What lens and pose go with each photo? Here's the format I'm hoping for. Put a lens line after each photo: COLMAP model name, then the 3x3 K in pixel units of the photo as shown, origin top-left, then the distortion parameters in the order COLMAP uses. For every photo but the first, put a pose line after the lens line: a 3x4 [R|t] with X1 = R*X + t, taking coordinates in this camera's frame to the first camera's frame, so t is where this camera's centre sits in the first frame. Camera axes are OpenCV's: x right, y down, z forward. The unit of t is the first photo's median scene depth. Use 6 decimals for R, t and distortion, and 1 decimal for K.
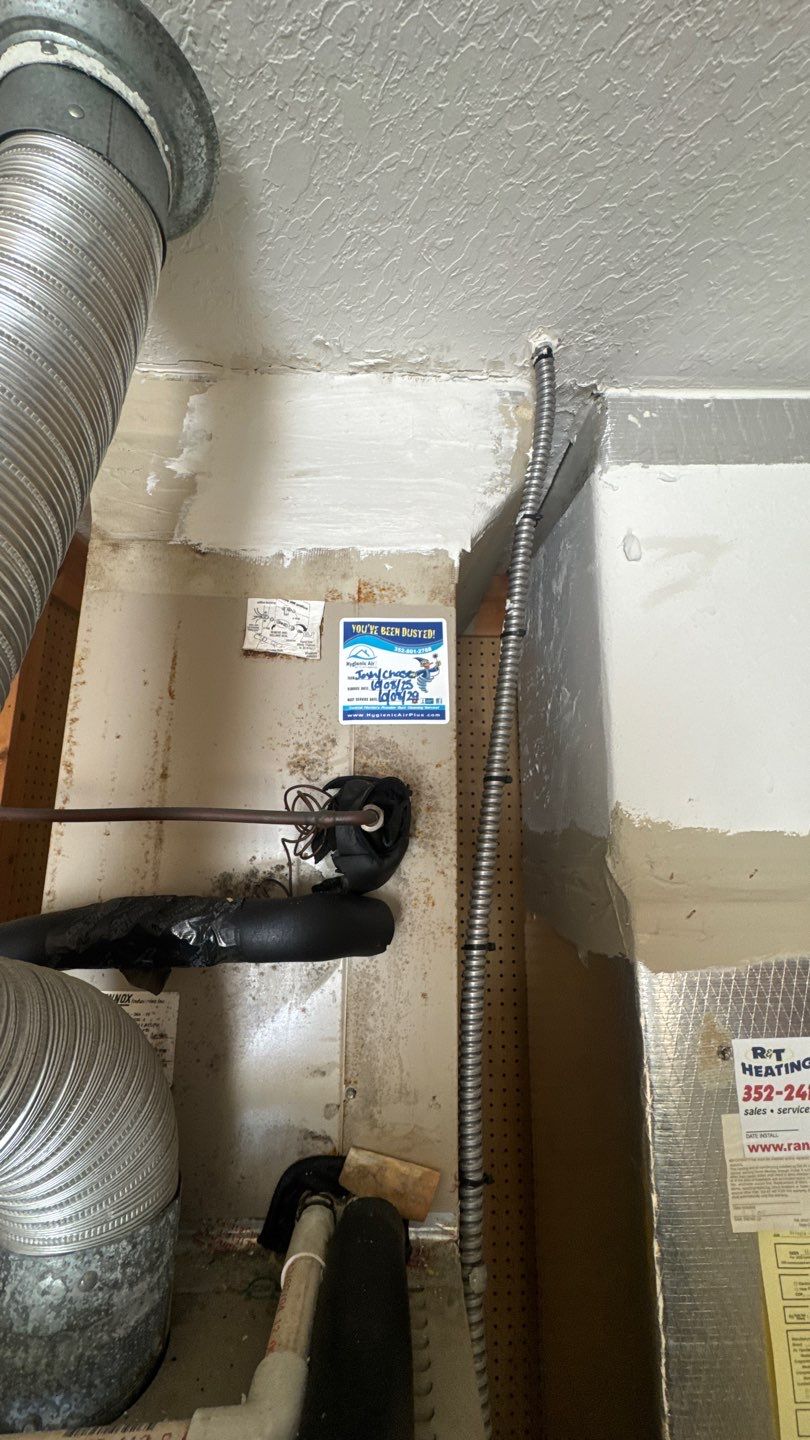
lens RADIAL K [[574.2, 0, 407.8], [0, 574.2, 714.7], [0, 0, 1]] dist [-0.007602, 0.001354]
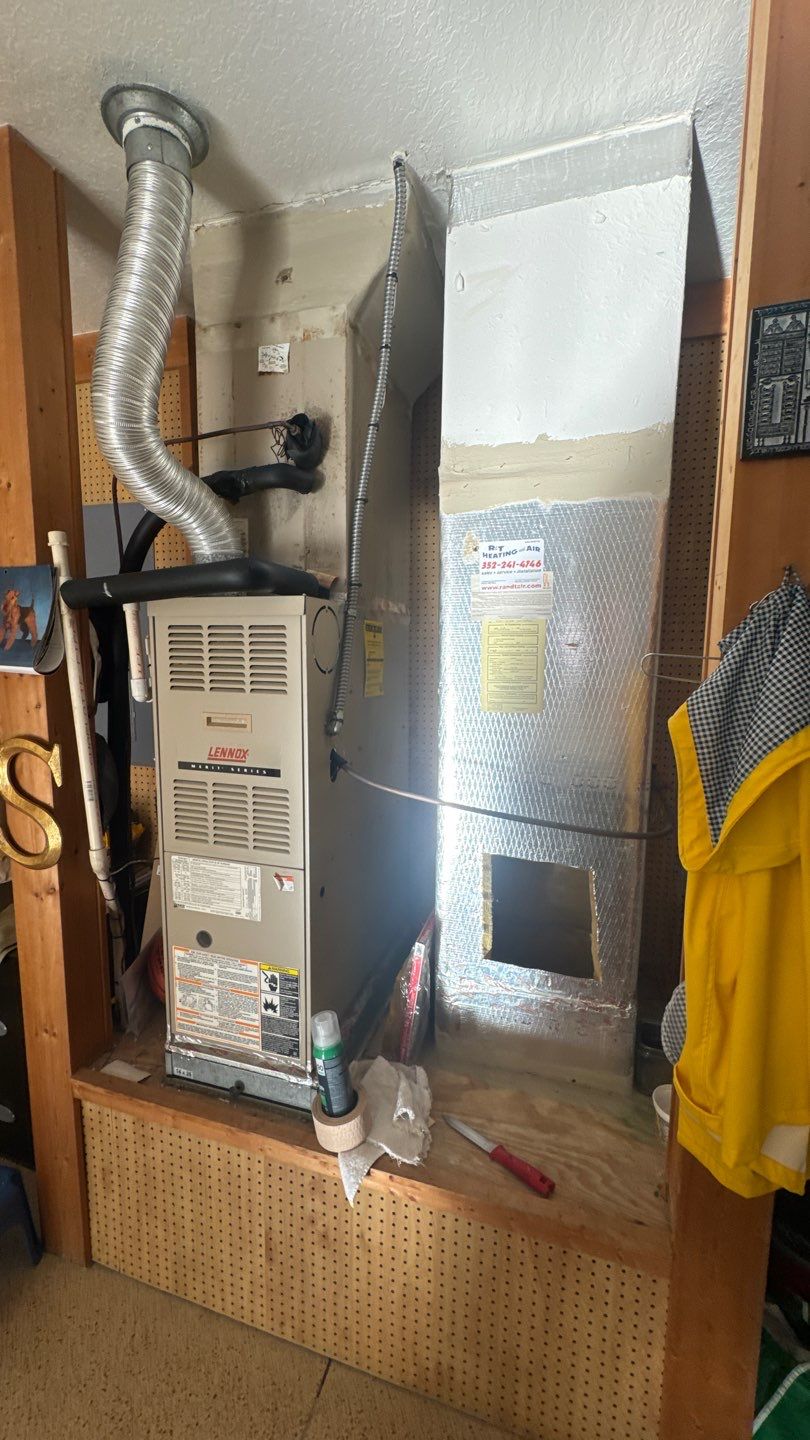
lens RADIAL K [[574.2, 0, 402.8], [0, 574.2, 717.4], [0, 0, 1]] dist [-0.007602, 0.001354]
pose [[0.948258, 0.040904, -0.314854, 1.015606], [0.060943, 0.949779, 0.306931, 0.517478], [0.311596, -0.310238, 0.898143, -1.273460]]
